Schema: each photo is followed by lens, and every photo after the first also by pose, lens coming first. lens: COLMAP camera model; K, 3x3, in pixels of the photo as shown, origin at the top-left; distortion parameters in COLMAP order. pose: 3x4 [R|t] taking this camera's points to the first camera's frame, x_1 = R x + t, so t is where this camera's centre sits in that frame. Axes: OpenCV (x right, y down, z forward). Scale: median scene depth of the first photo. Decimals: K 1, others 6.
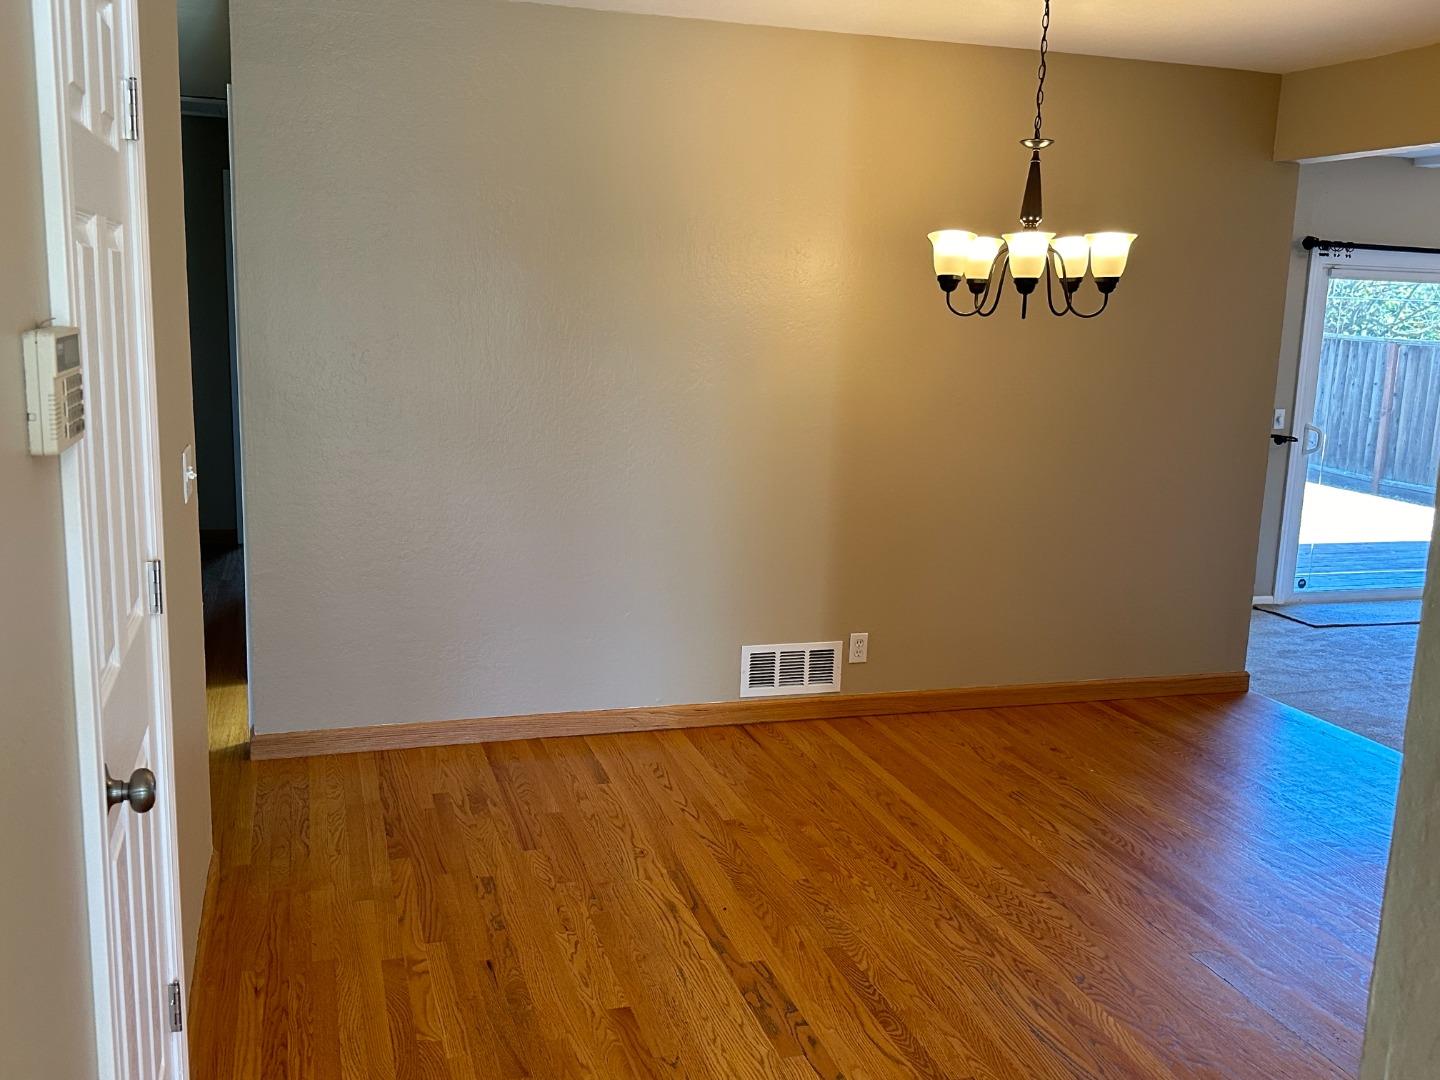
lens RADIAL K [[1330.1, 0, 718.9], [0, 1330.1, 549.5], [0, 0, 1]] dist [0.206537, -0.429959]
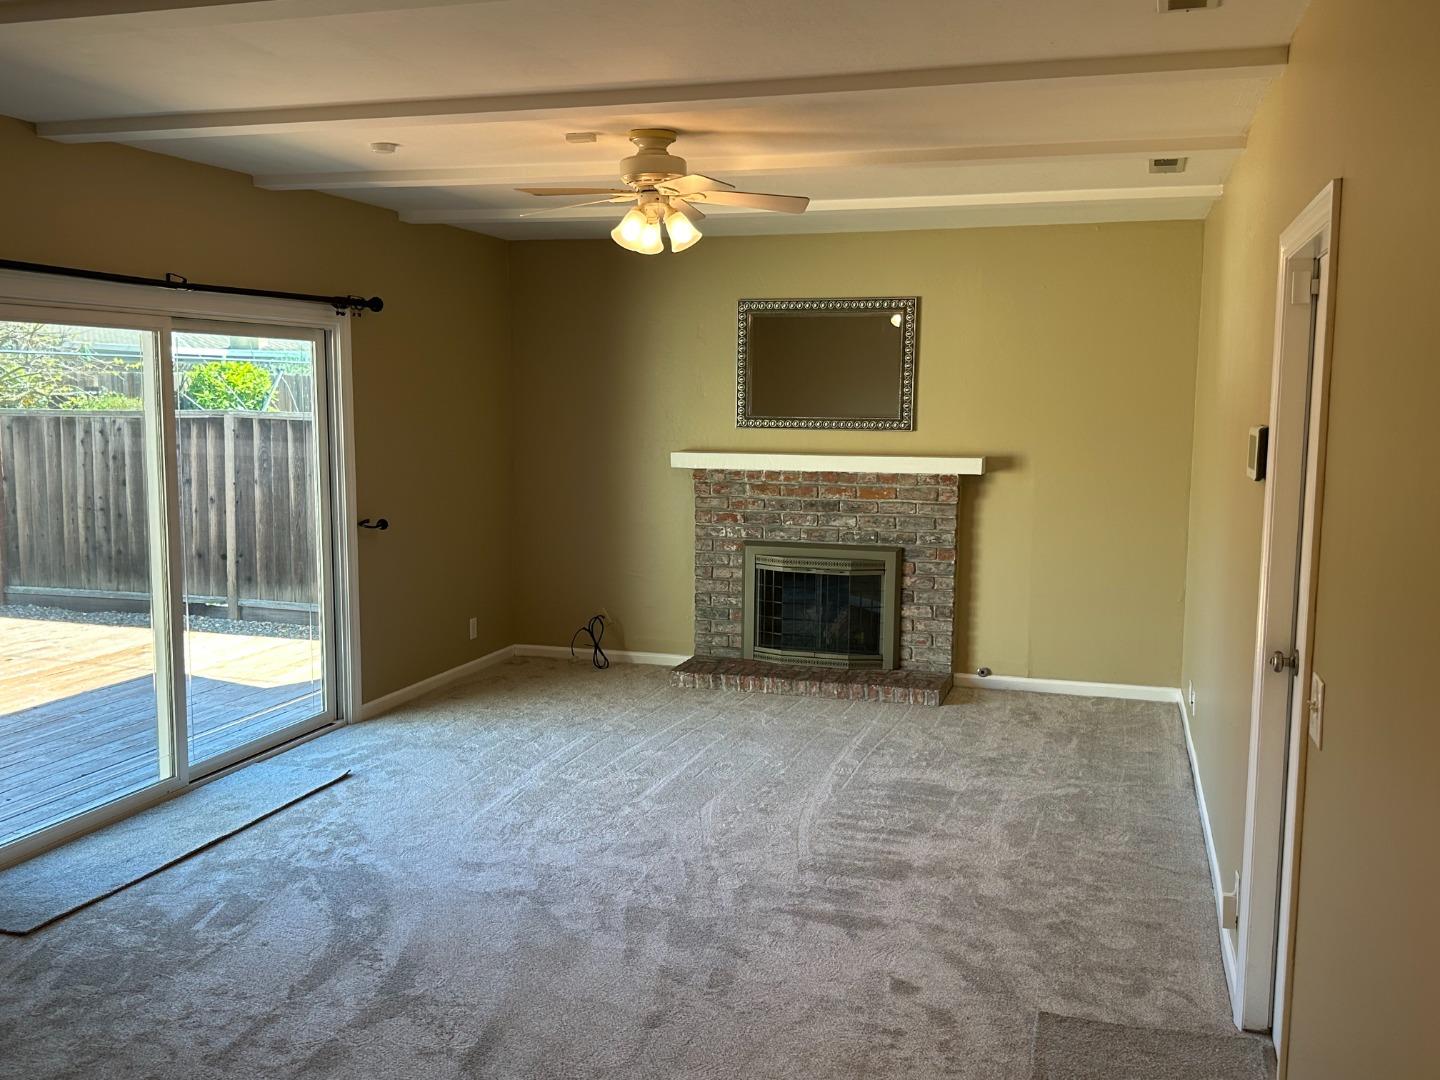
lens RADIAL K [[1330.1, 0, 718.9], [0, 1330.1, 549.5], [0, 0, 1]] dist [0.206537, -0.429959]
pose [[0.567004, -0.124867, 0.814196, 0.082473], [0.163200, 0.985878, 0.037544, -0.035465], [-0.807386, 0.111589, 0.579375, 0.213092]]
